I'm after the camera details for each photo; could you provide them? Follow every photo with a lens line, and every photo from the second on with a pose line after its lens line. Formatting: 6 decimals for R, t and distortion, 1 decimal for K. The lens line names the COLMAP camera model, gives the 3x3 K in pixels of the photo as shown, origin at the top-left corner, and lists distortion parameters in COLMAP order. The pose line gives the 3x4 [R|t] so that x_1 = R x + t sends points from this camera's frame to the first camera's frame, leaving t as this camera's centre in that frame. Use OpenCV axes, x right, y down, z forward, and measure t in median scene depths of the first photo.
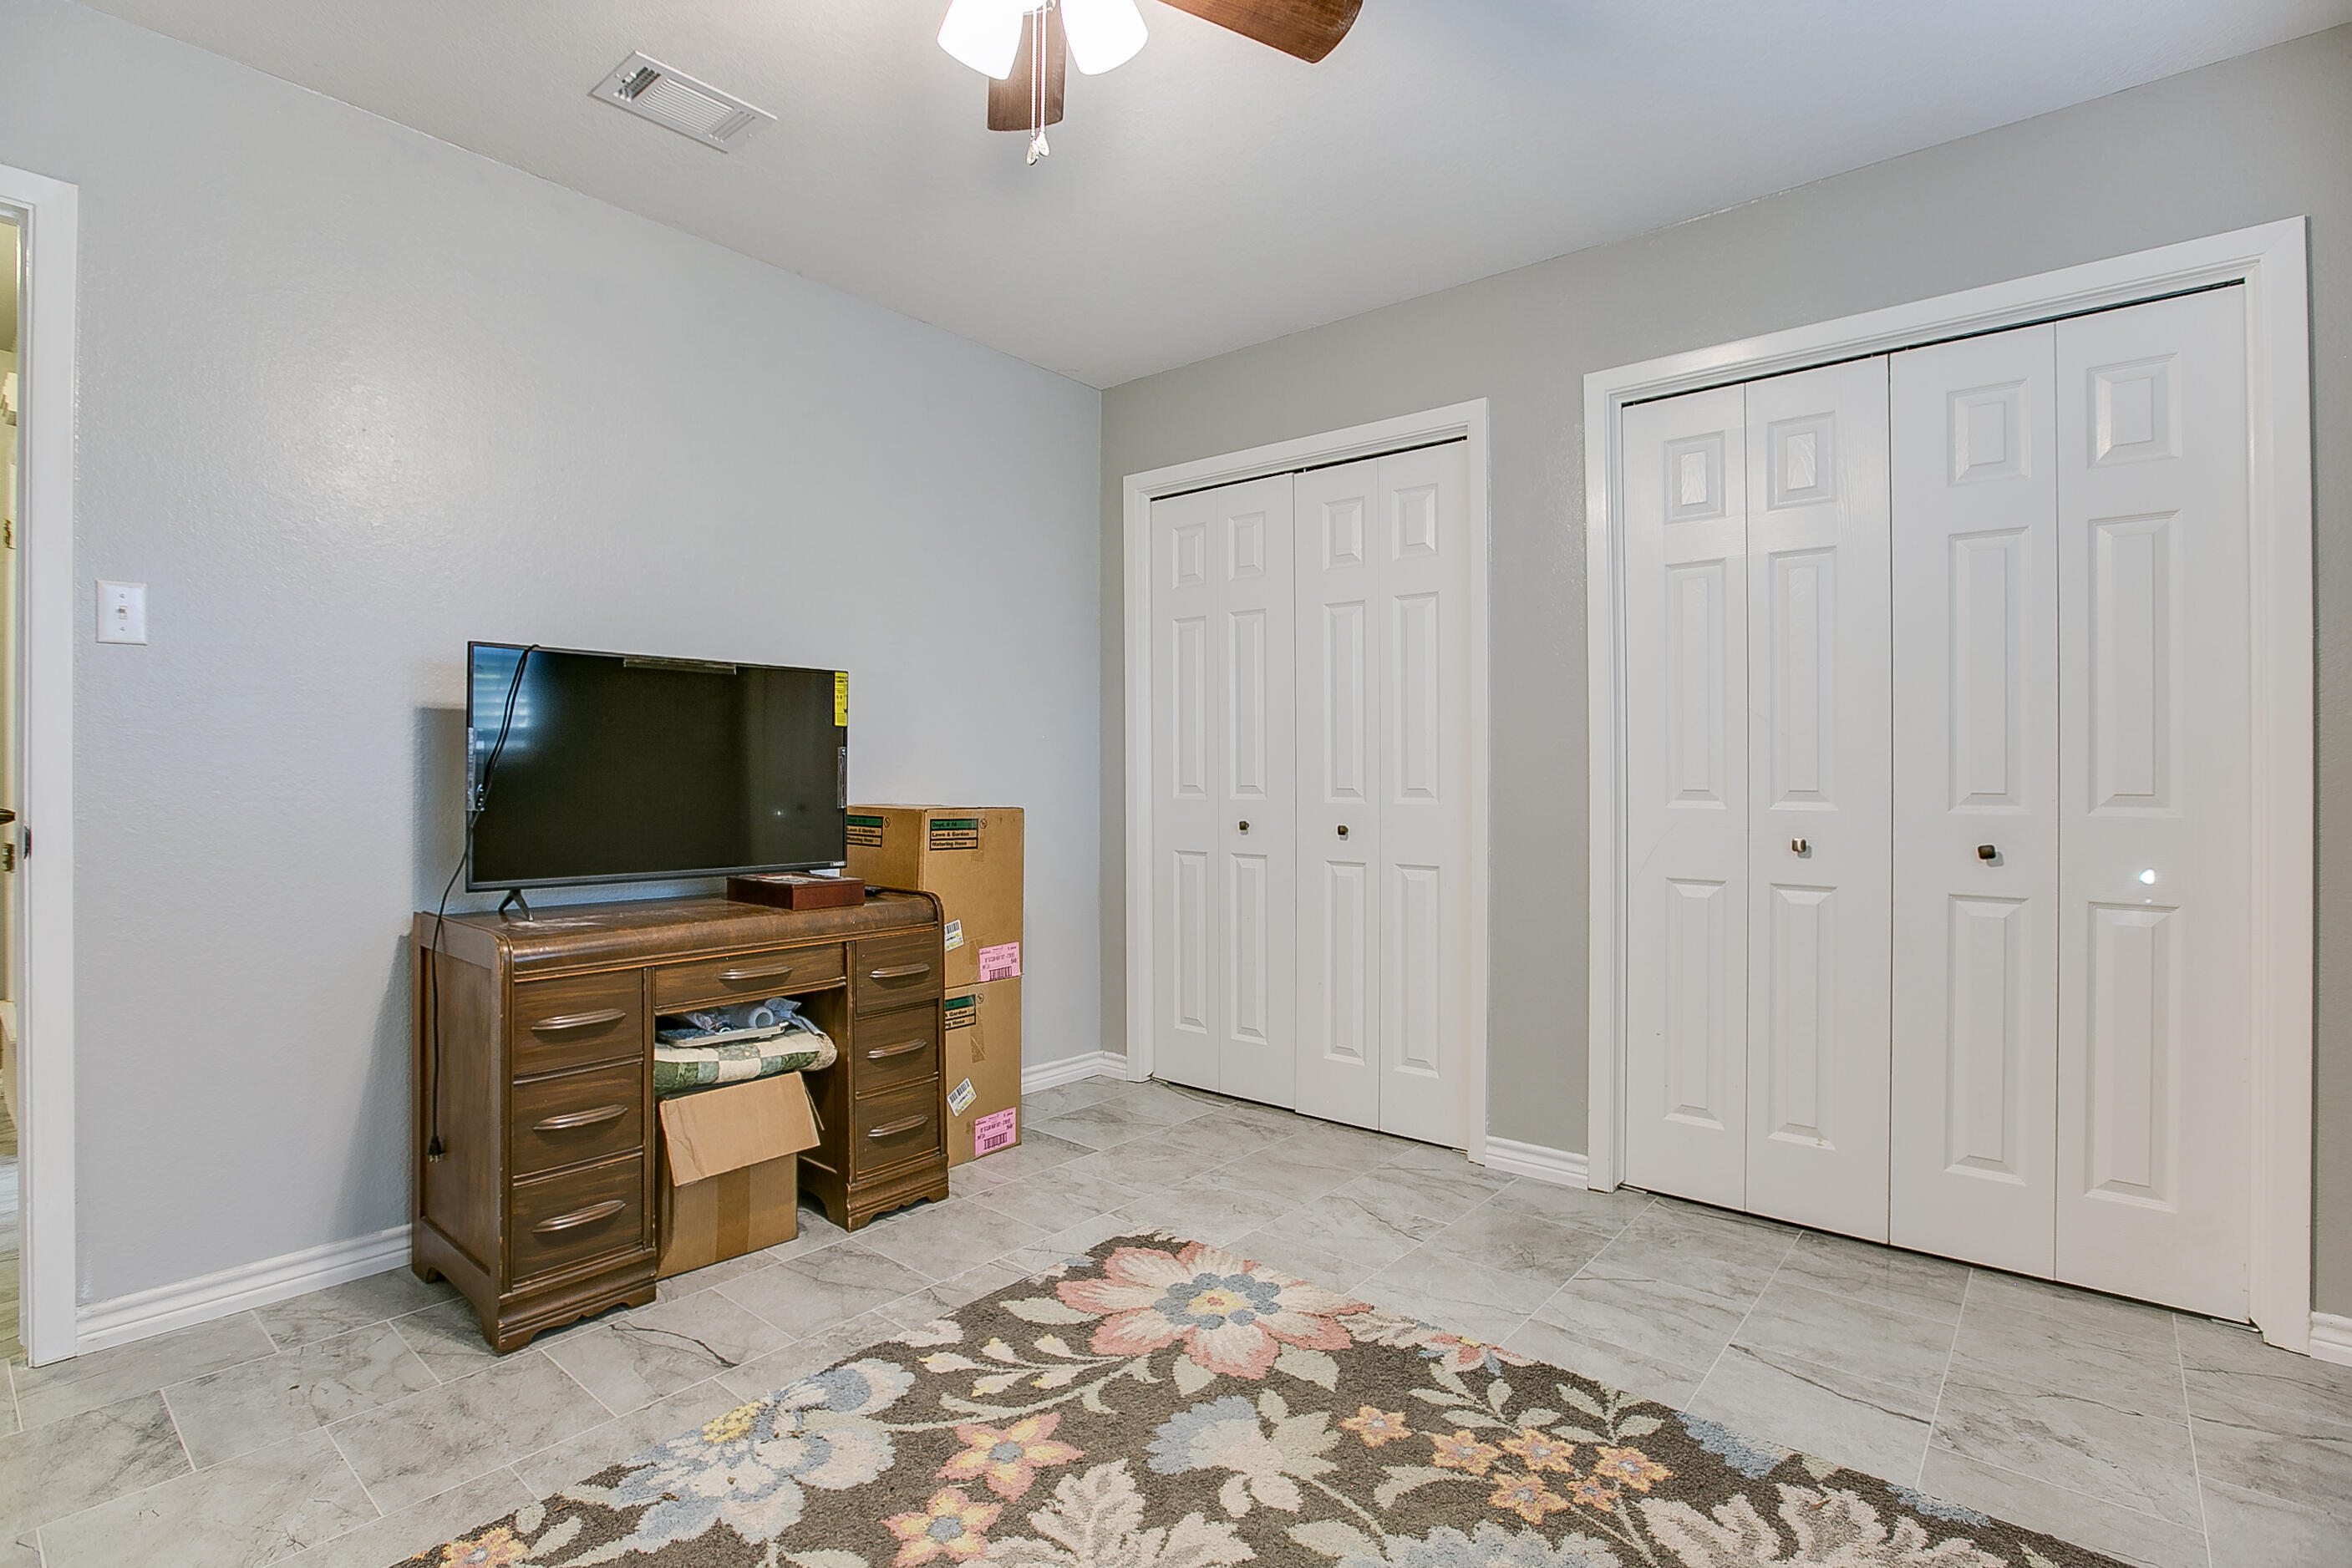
lens RADIAL K [[1117.9, 0, 1173.3], [0, 1117.9, 769.0], [0, 0, 1]] dist [-0.030396, 0.003095]
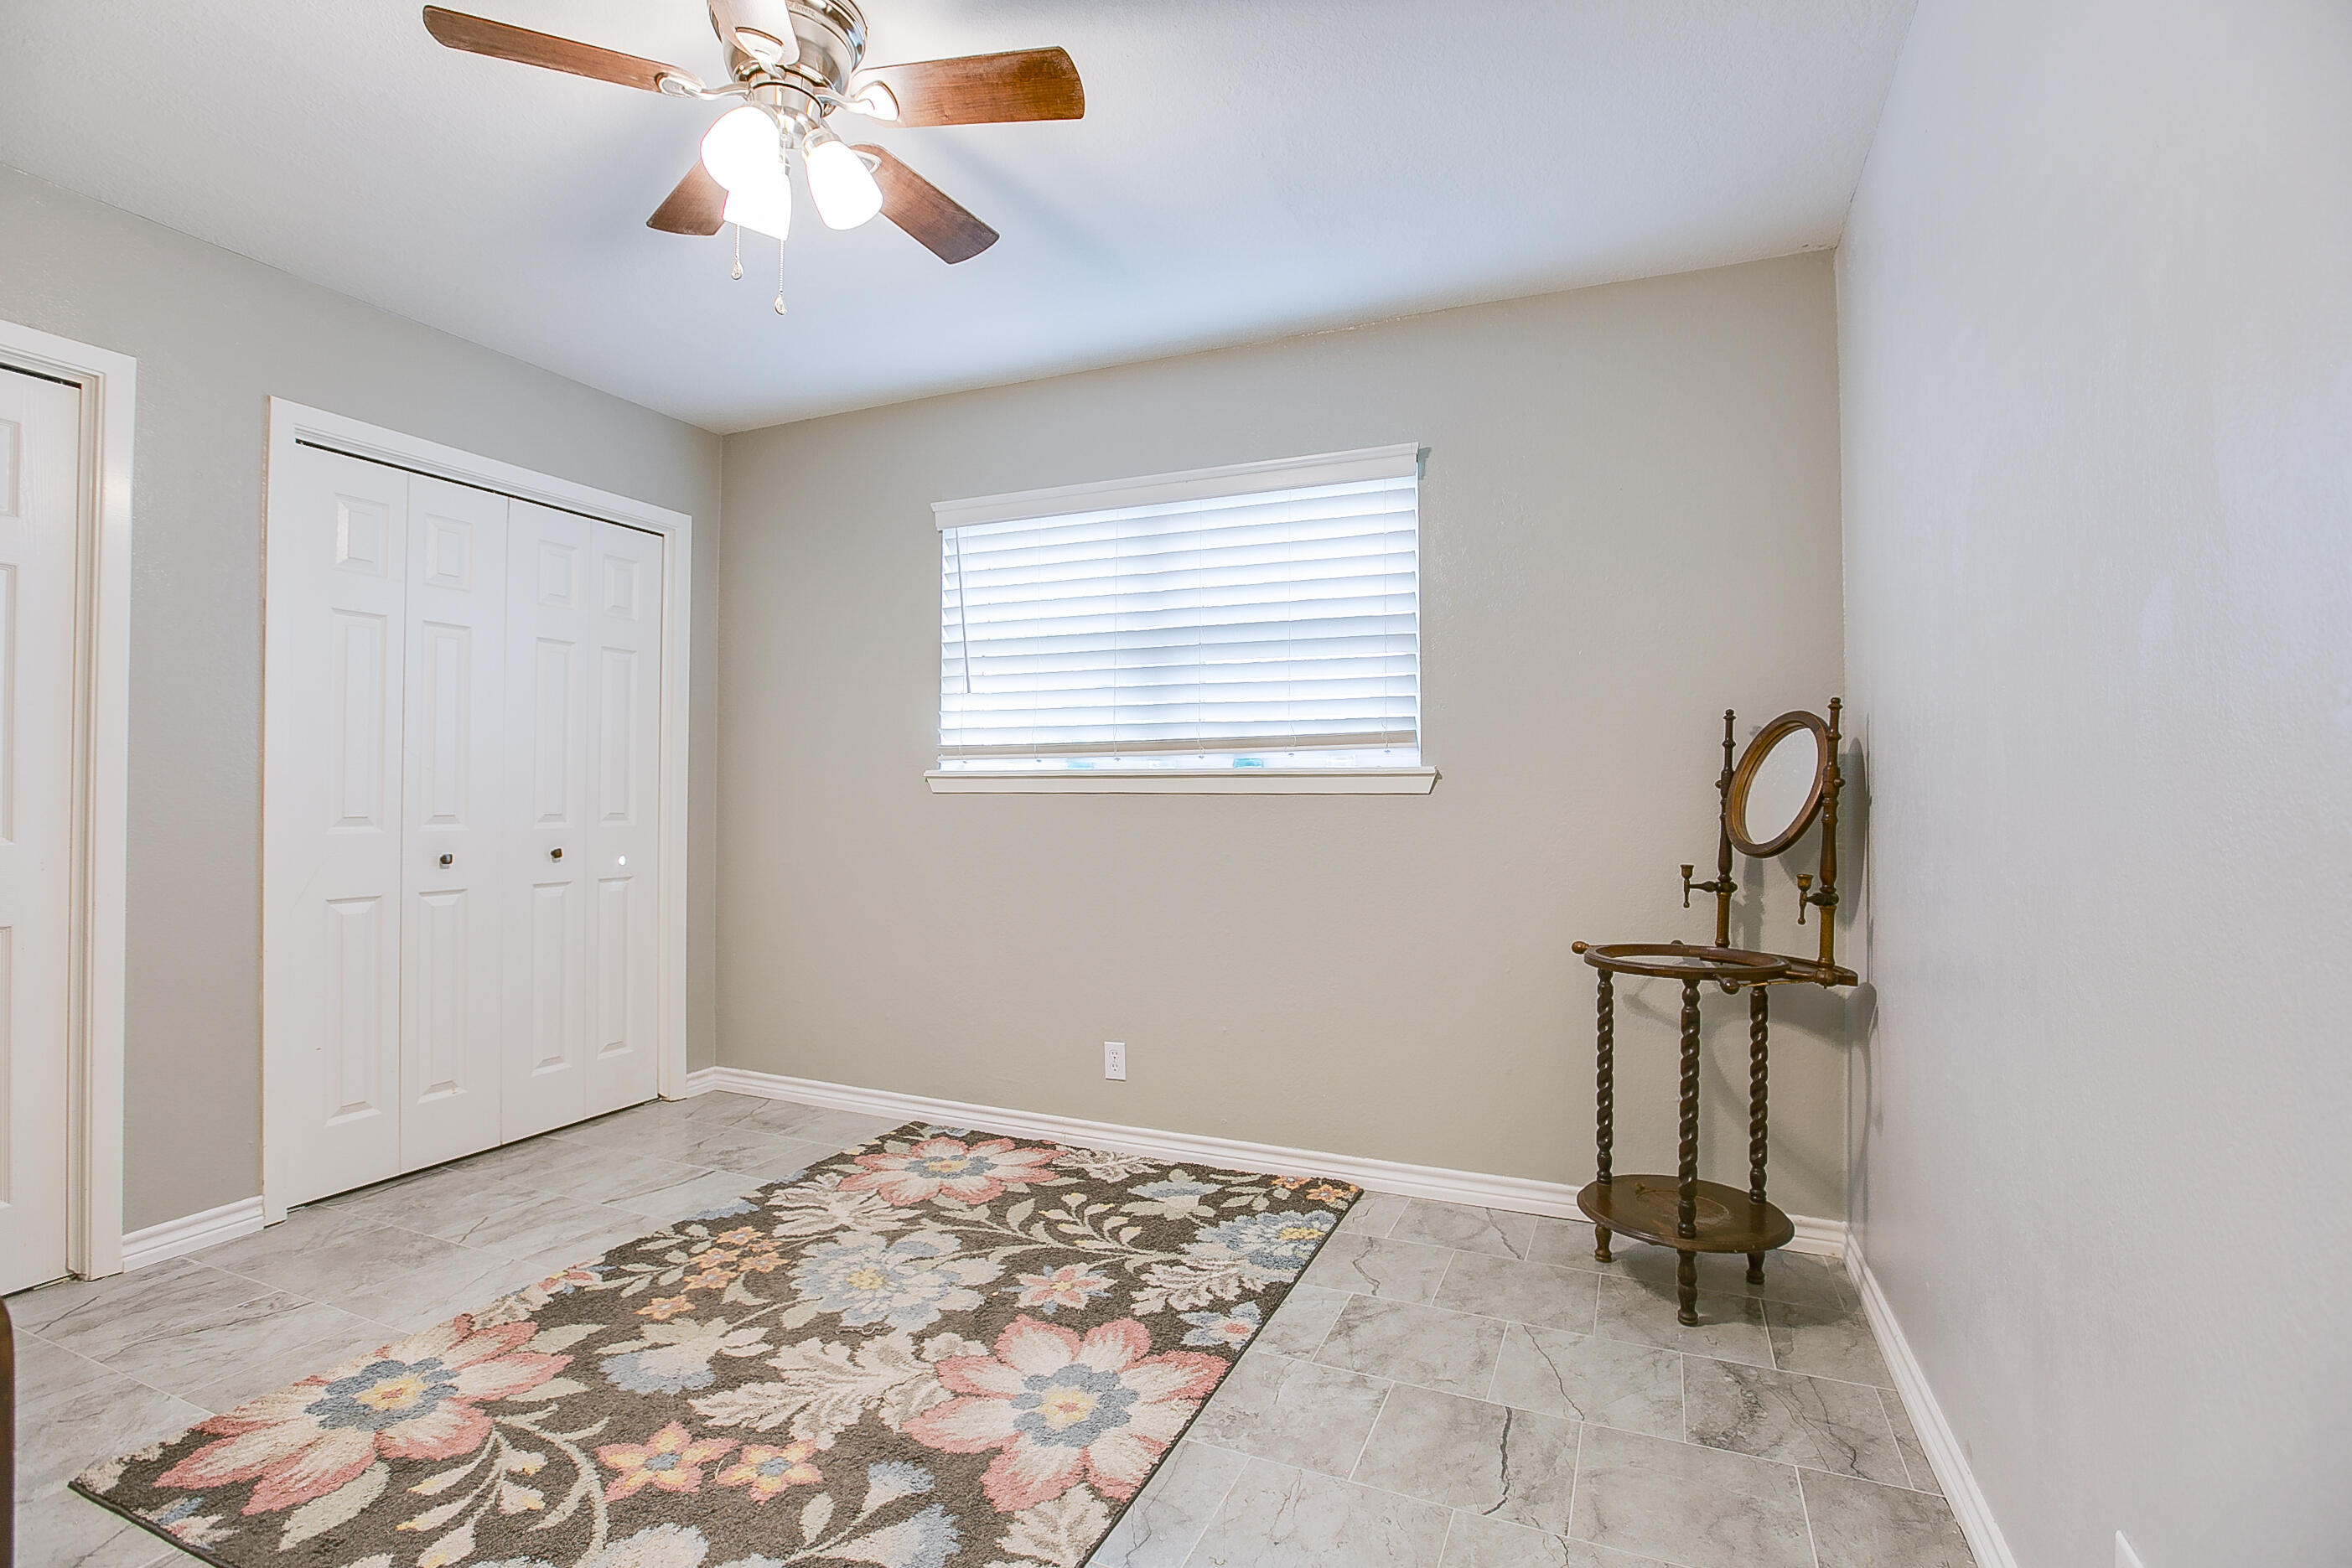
lens RADIAL K [[1072.0, 0, 1180.5], [0, 1072.0, 791.6], [0, 0, 1]] dist [-0.038433, 0.007976]
pose [[-0.284038, 0.003958, 0.958805, -1.117785], [-0.001675, 0.999988, -0.004624, -0.004367], [-0.958812, -0.002919, -0.284027, 0.740639]]
